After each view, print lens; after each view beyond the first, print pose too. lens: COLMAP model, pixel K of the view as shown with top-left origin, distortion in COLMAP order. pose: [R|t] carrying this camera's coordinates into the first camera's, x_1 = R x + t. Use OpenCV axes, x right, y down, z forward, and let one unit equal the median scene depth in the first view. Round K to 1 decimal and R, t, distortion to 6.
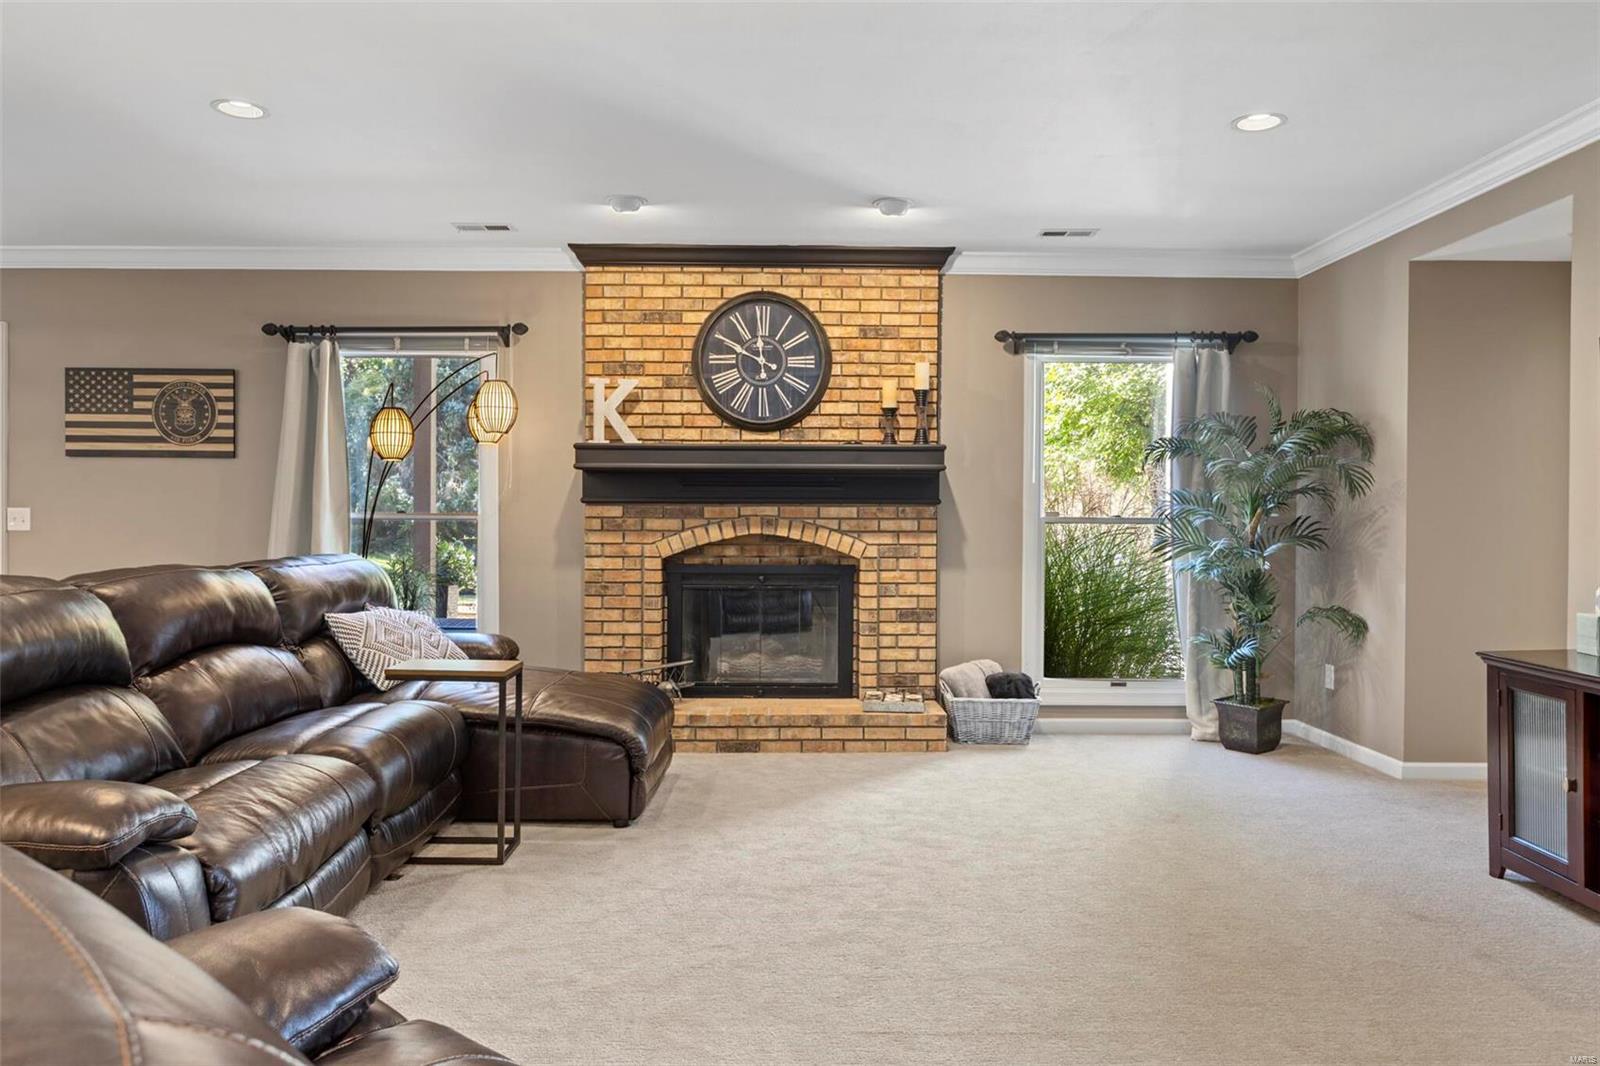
lens RADIAL K [[1130.0, 0, 800.0], [0, 1130.0, 533.0], [0, 0, 1]] dist [0.001118, -0.003006]
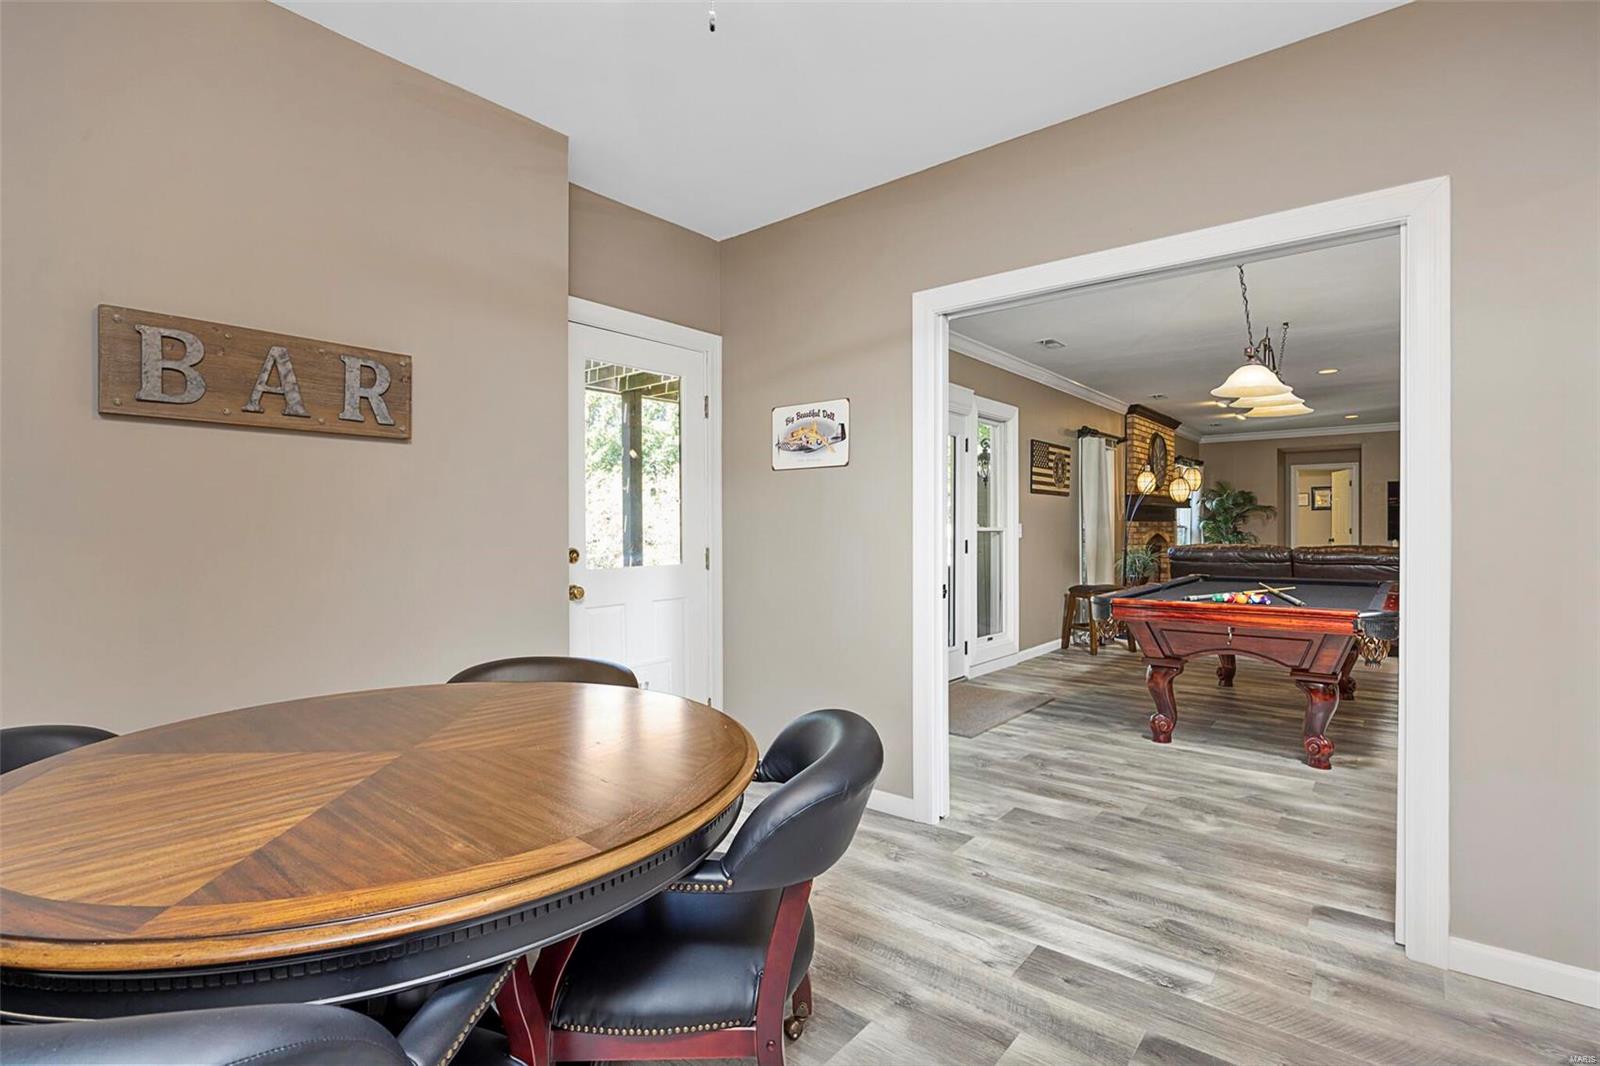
lens RADIAL K [[747.7, 0, 794.3], [0, 747.7, 525.4], [0, 0, 1]] dist [-0.002033, -0.000214]
pose [[0.635582, -0.007425, 0.771998, -1.734102], [0.008652, 0.999959, 0.002495, -0.024559], [-0.771985, 0.005093, 0.635620, 0.568042]]
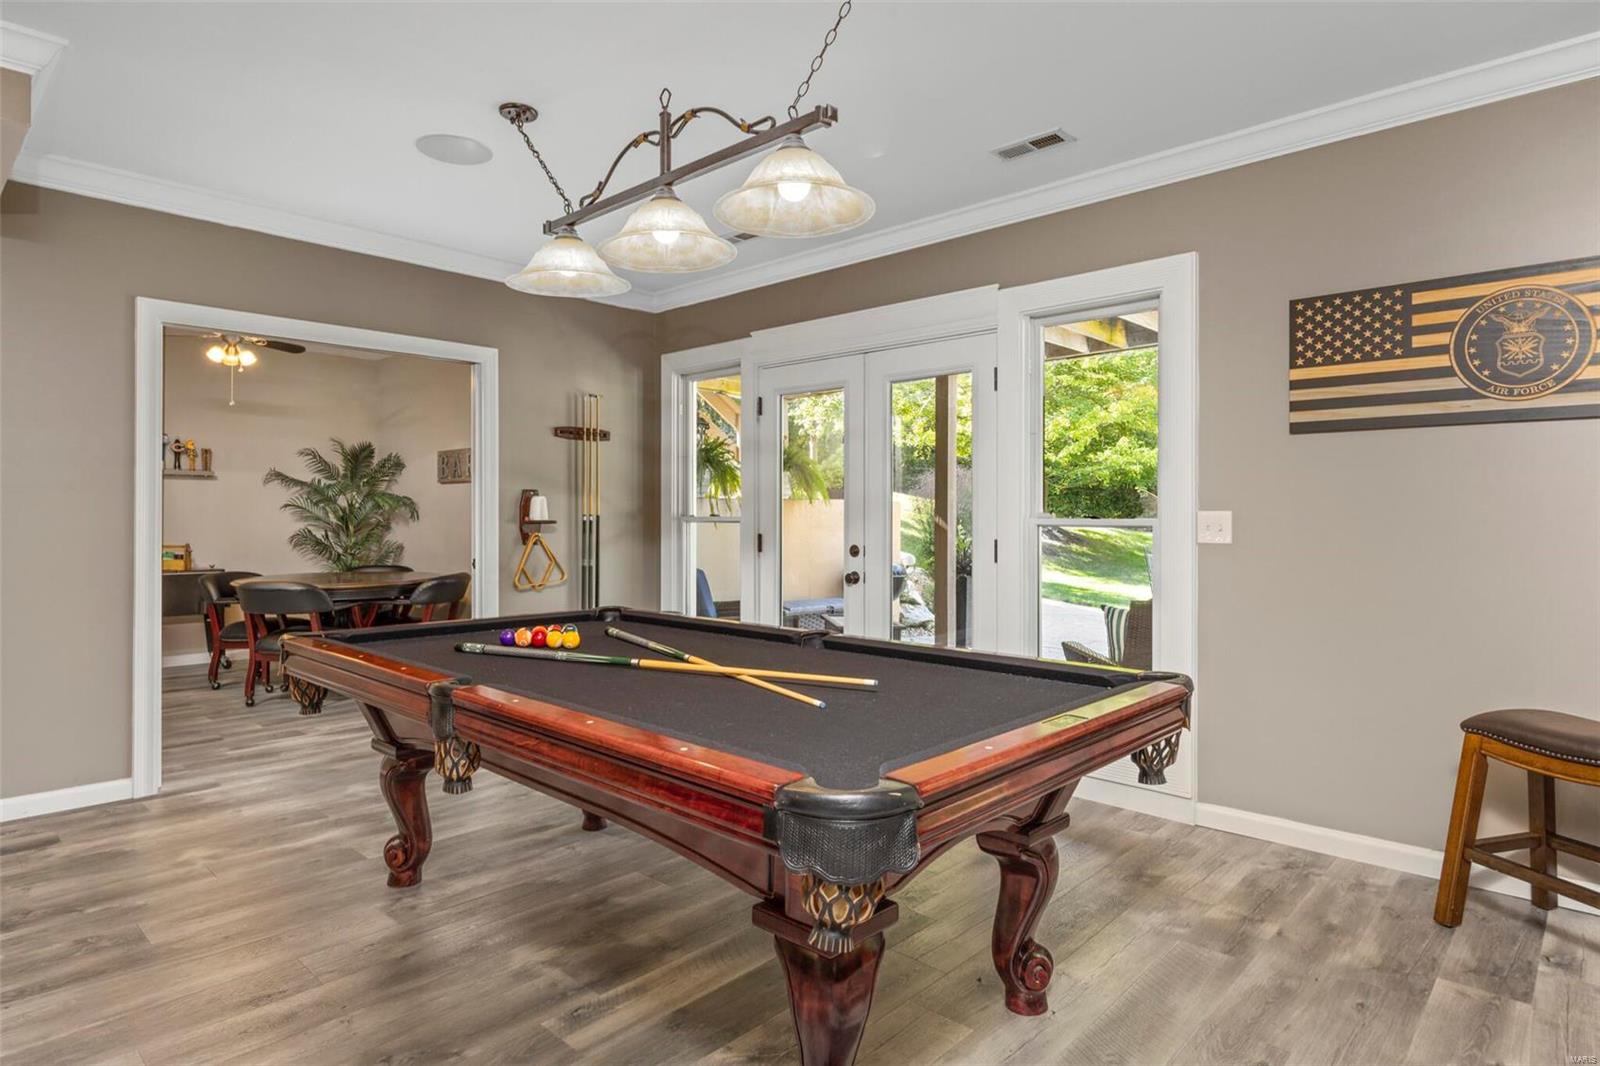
lens RADIAL K [[905.2, 0, 798.1], [0, 905.2, 511.2], [0, 0, 1]] dist [0.002021, 0.000873]
pose [[0.725467, -0.009025, -0.688198, -0.494040], [-0.006254, 0.999786, -0.019704, -0.009559], [0.688229, 0.018598, 0.725256, 0.414308]]
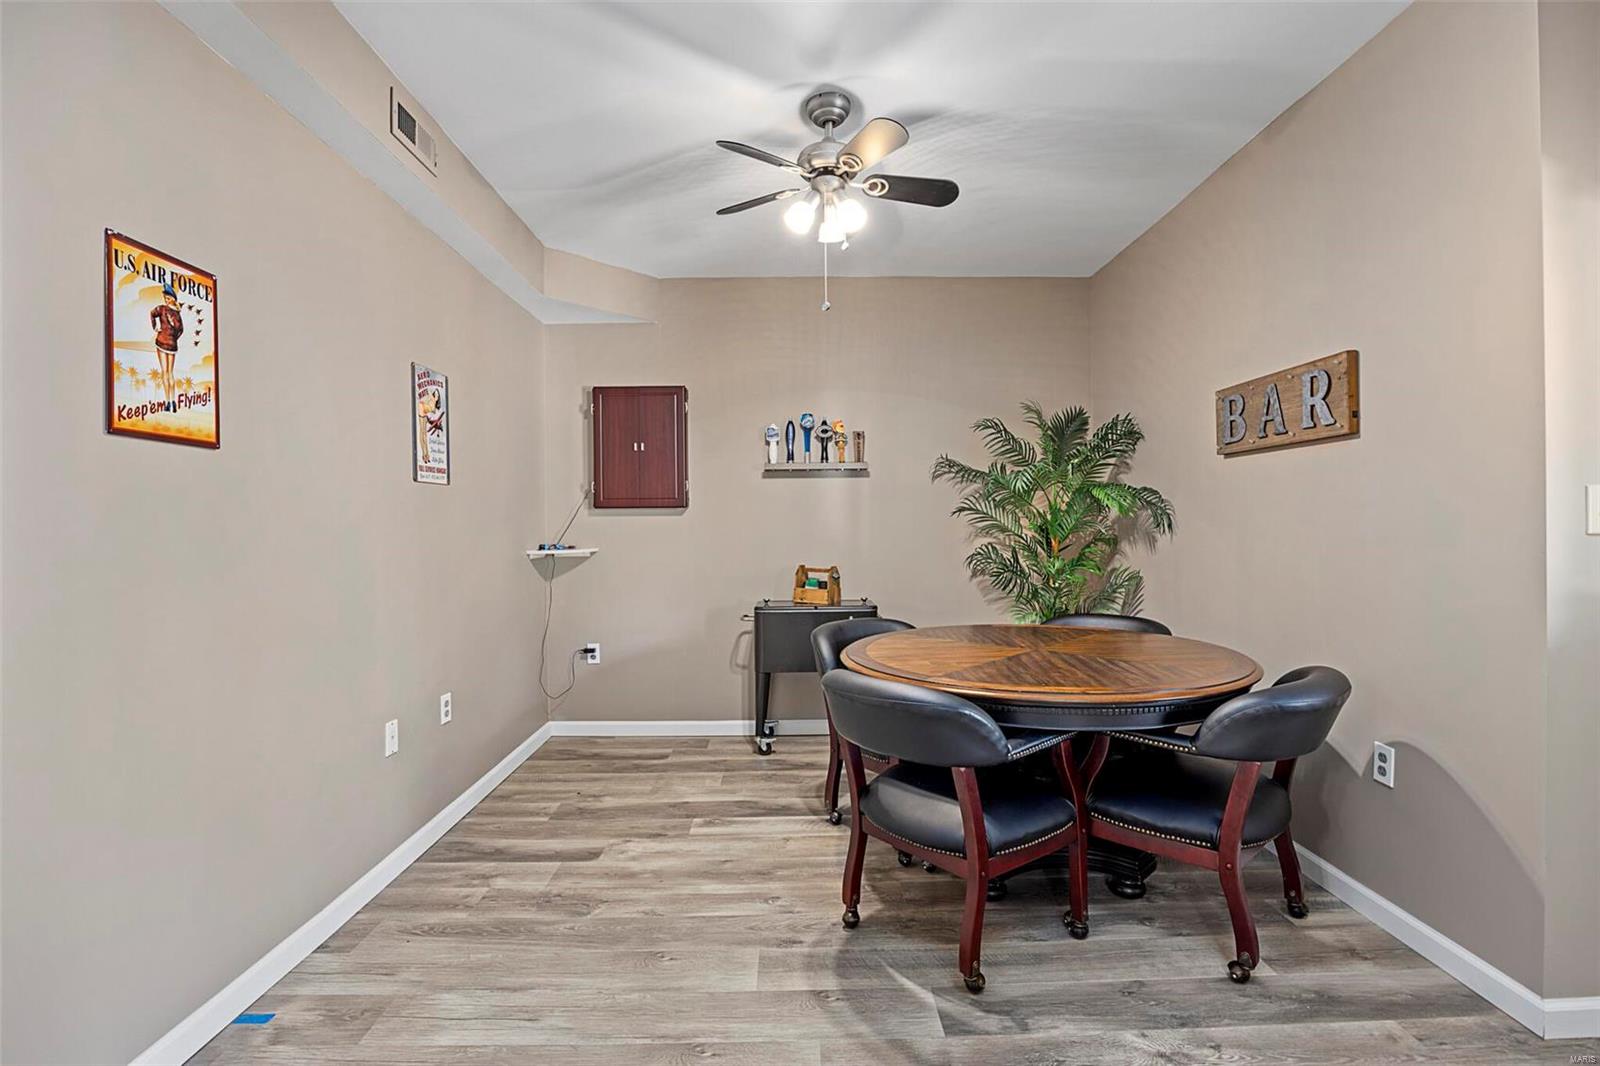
lens RADIAL K [[747.7, 0, 794.3], [0, 747.7, 525.4], [0, 0, 1]] dist [-0.002033, -0.000214]
pose [[0.009110, -0.005118, -0.999945, -1.183835], [-0.004852, 0.999975, -0.005162, -0.019105], [0.999947, 0.004898, 0.009085, 0.675737]]
